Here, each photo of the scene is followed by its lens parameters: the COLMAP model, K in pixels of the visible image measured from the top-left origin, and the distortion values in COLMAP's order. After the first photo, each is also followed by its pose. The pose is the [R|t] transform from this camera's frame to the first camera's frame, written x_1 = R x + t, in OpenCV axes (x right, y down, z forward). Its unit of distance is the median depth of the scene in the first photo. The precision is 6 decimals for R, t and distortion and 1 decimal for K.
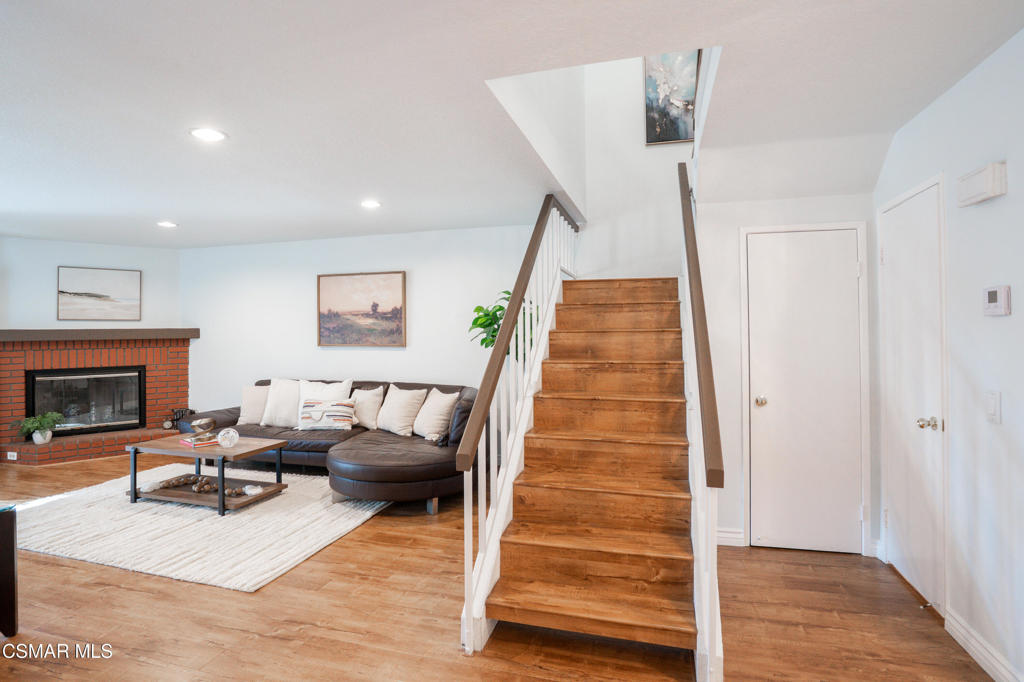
lens RADIAL K [[496.0, 0, 525.7], [0, 496.0, 328.0], [0, 0, 1]] dist [-0.032673, 0.009812]
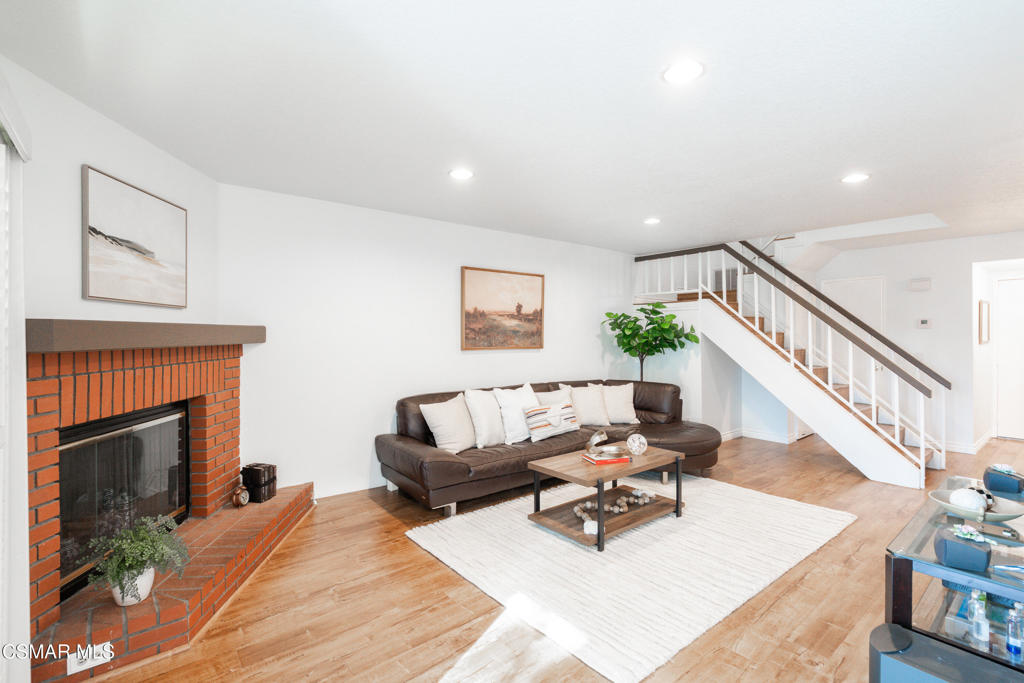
lens RADIAL K [[467.2, 0, 506.8], [0, 467.2, 335.6], [0, 0, 1]] dist [0.021801, 0.000144]
pose [[0.585509, 0.003063, 0.810660, -1.200440], [-0.003876, 0.999992, -0.000979, 0.014087], [-0.810657, -0.002569, 0.585516, 0.544200]]
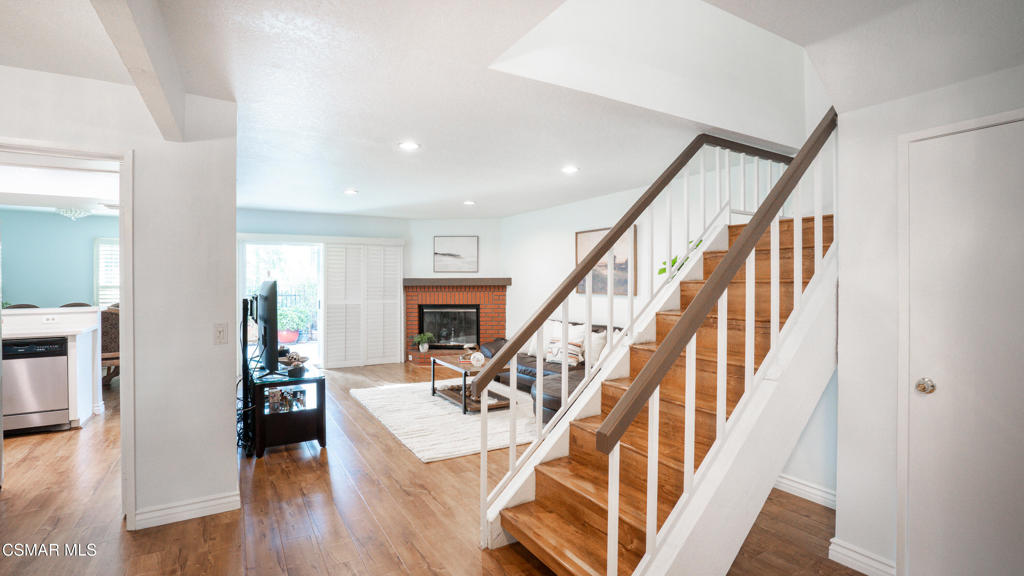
lens RADIAL K [[495.8, 0, 526.5], [0, 495.8, 276.6], [0, 0, 1]] dist [-0.014626, 0.000437]
pose [[0.725412, 0.000110, -0.688315, 0.347650], [-0.001353, 0.999998, -0.001267, -0.001104], [0.688313, 0.001850, 0.725411, 0.082493]]
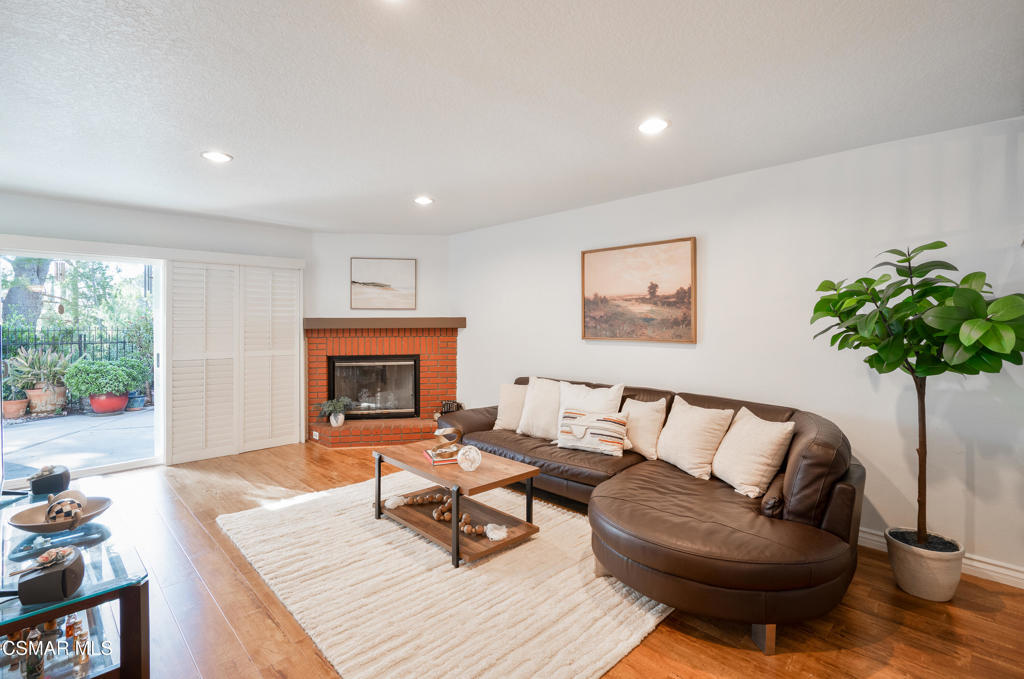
lens RADIAL K [[485.0, 0, 533.0], [0, 485.0, 321.3], [0, 0, 1]] dist [-0.010633, 0.004104]
pose [[0.871352, 0.005382, -0.490629, -0.117464], [-0.002603, 0.999976, 0.006347, 0.002615], [0.490652, -0.004254, 0.871345, 0.310231]]
